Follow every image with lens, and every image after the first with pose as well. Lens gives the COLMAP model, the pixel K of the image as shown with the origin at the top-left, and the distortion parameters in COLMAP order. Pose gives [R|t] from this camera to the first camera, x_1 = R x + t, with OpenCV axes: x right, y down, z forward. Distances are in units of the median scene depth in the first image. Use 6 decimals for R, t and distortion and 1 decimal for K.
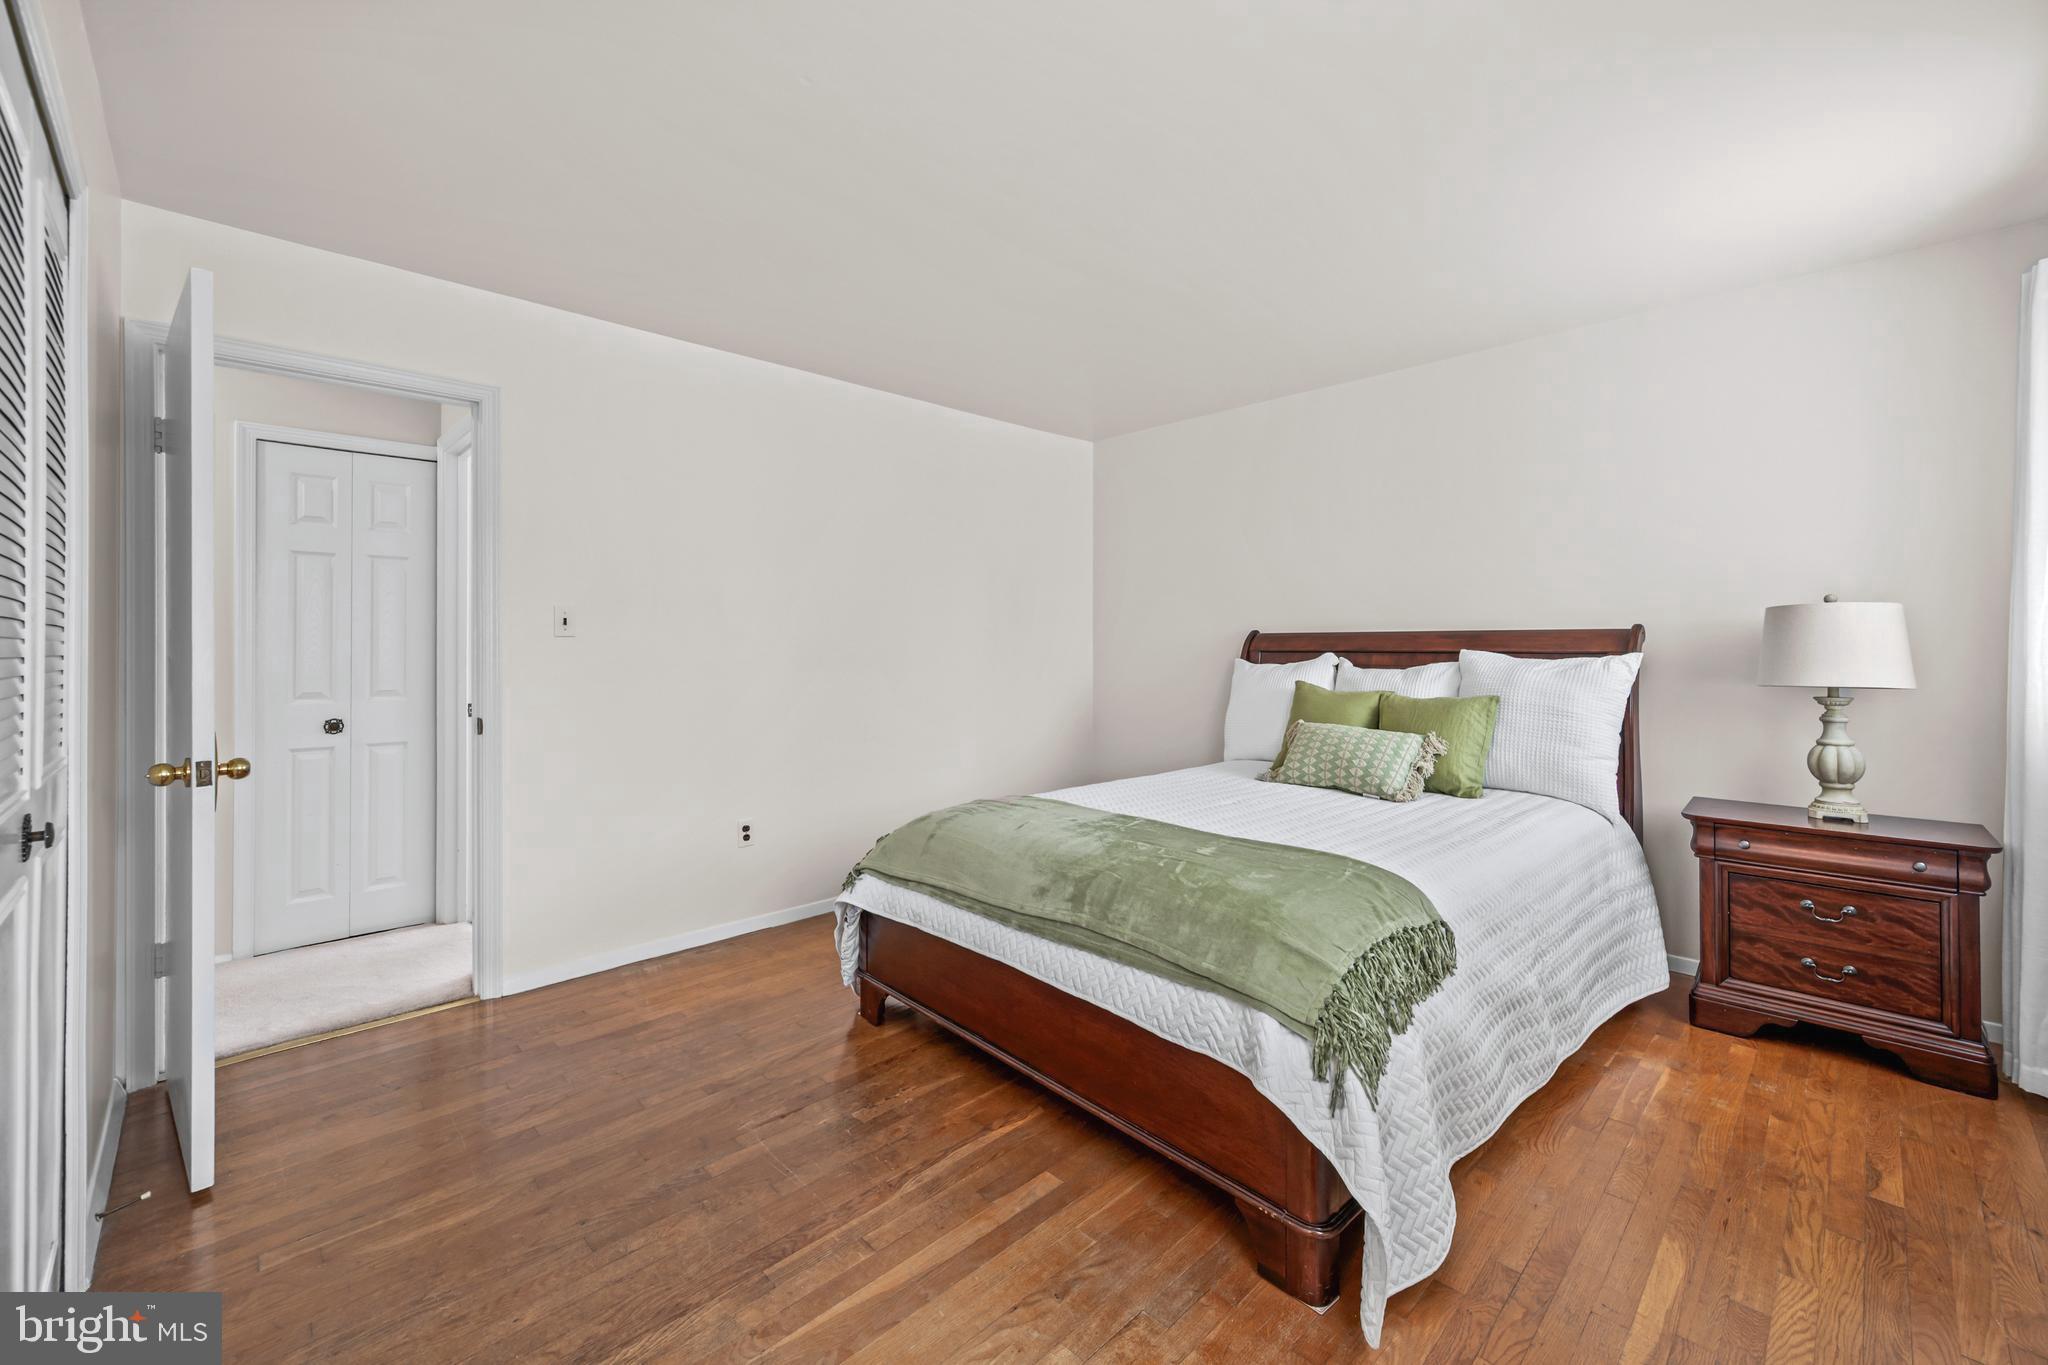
lens RADIAL K [[826.5, 0, 1025.7], [0, 826.5, 642.4], [0, 0, 1]] dist [0.000624, 0.000095]
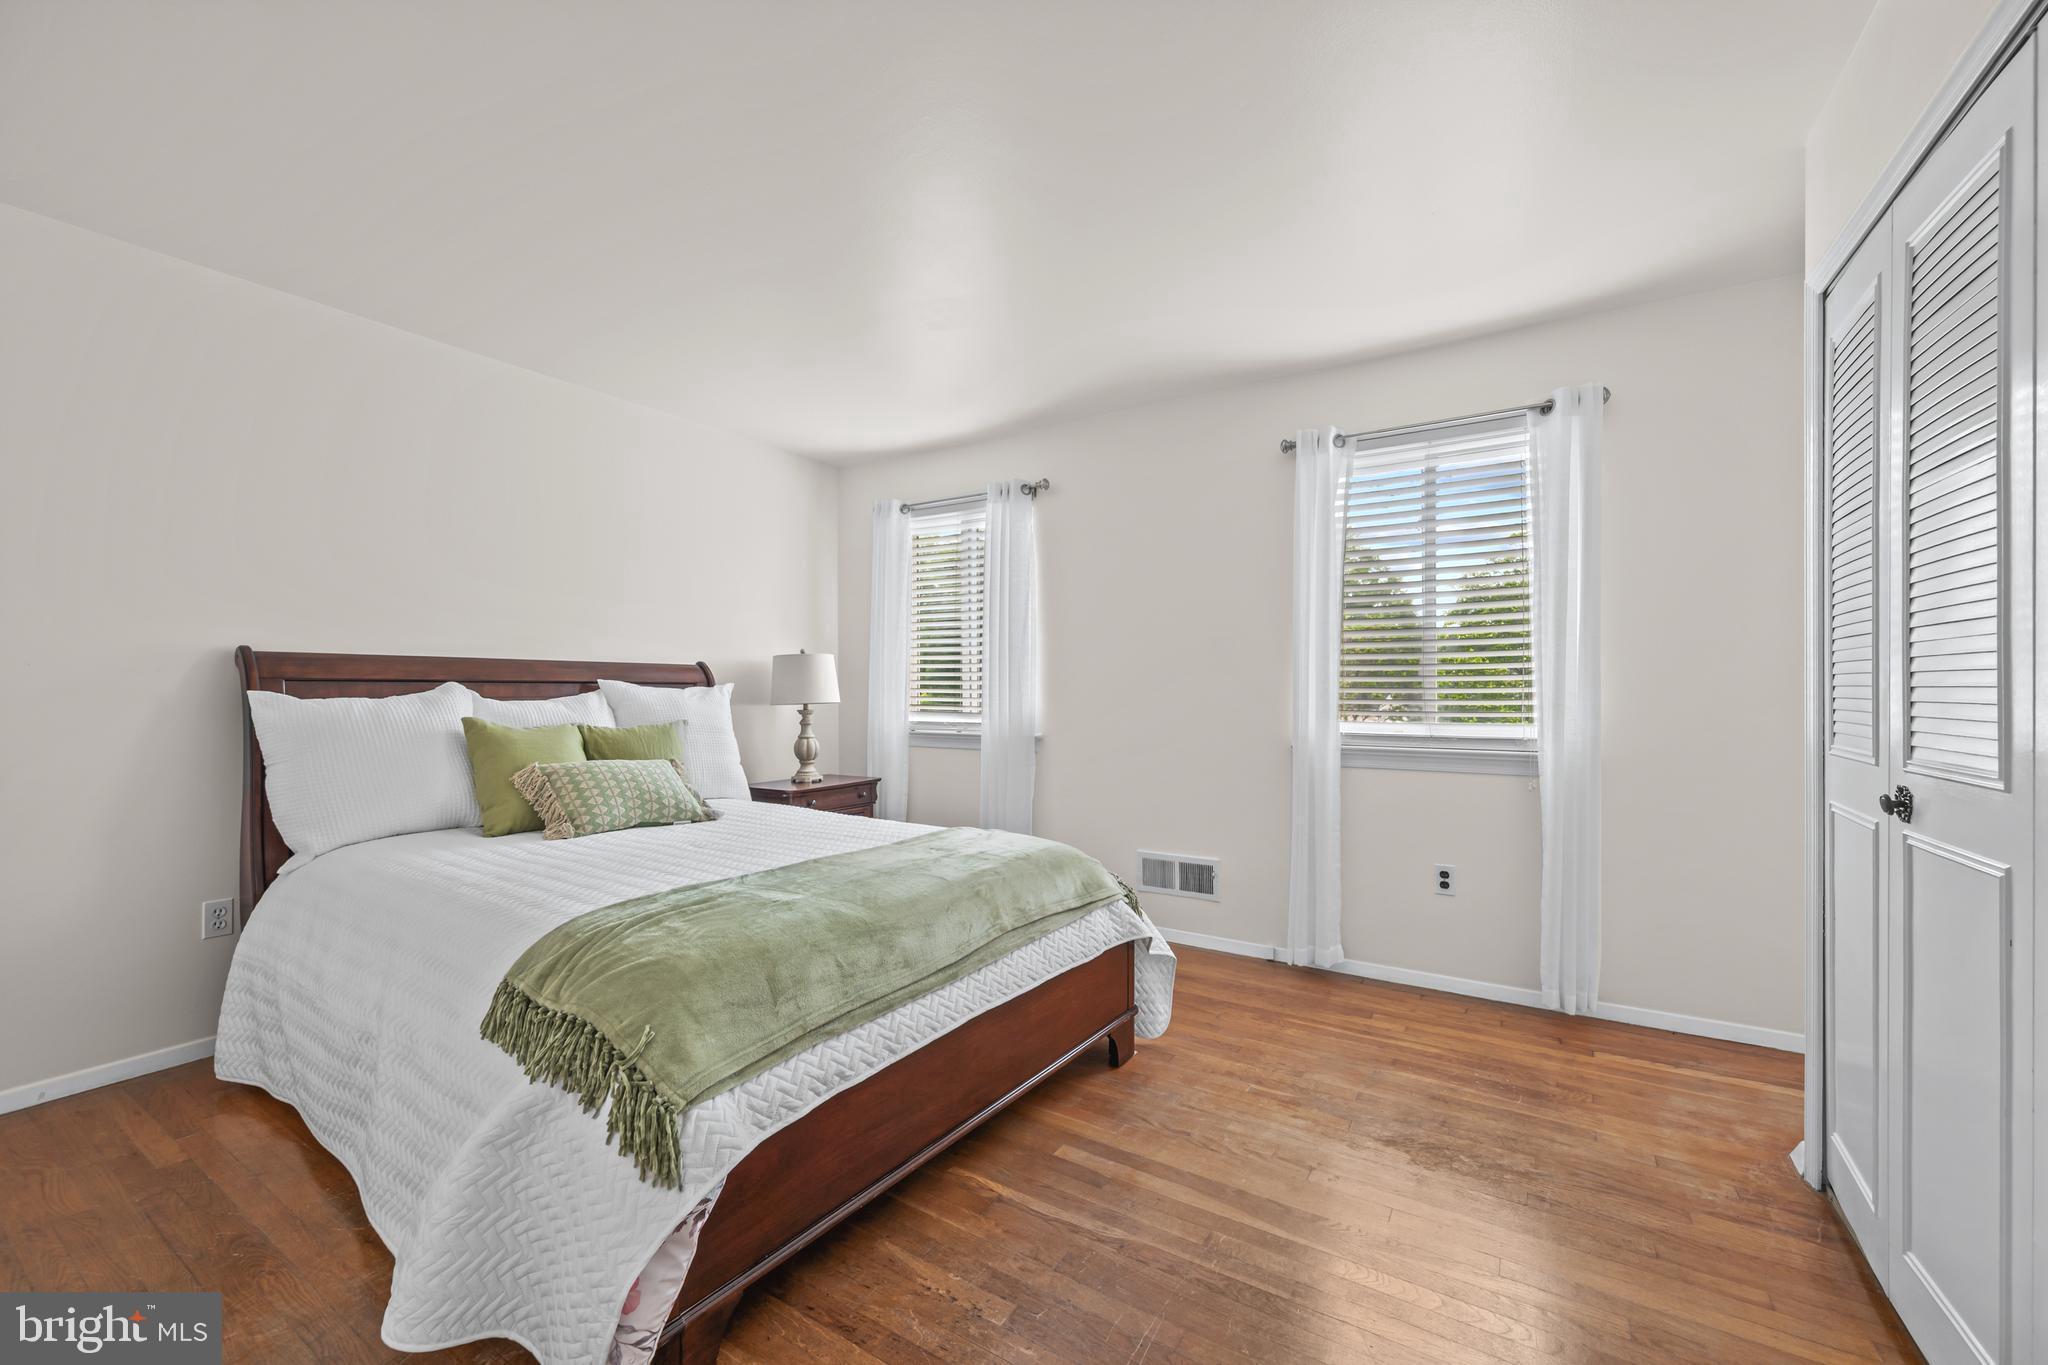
lens RADIAL K [[812.7, 0, 1018.8], [0, 812.7, 684.9], [0, 0, 1]] dist [0.001343, 0.000403]
pose [[-0.221700, 0.010131, 0.975062, -0.882702], [-0.002001, 0.999939, -0.010844, 0.039376], [-0.975113, -0.004356, -0.221666, 1.134431]]
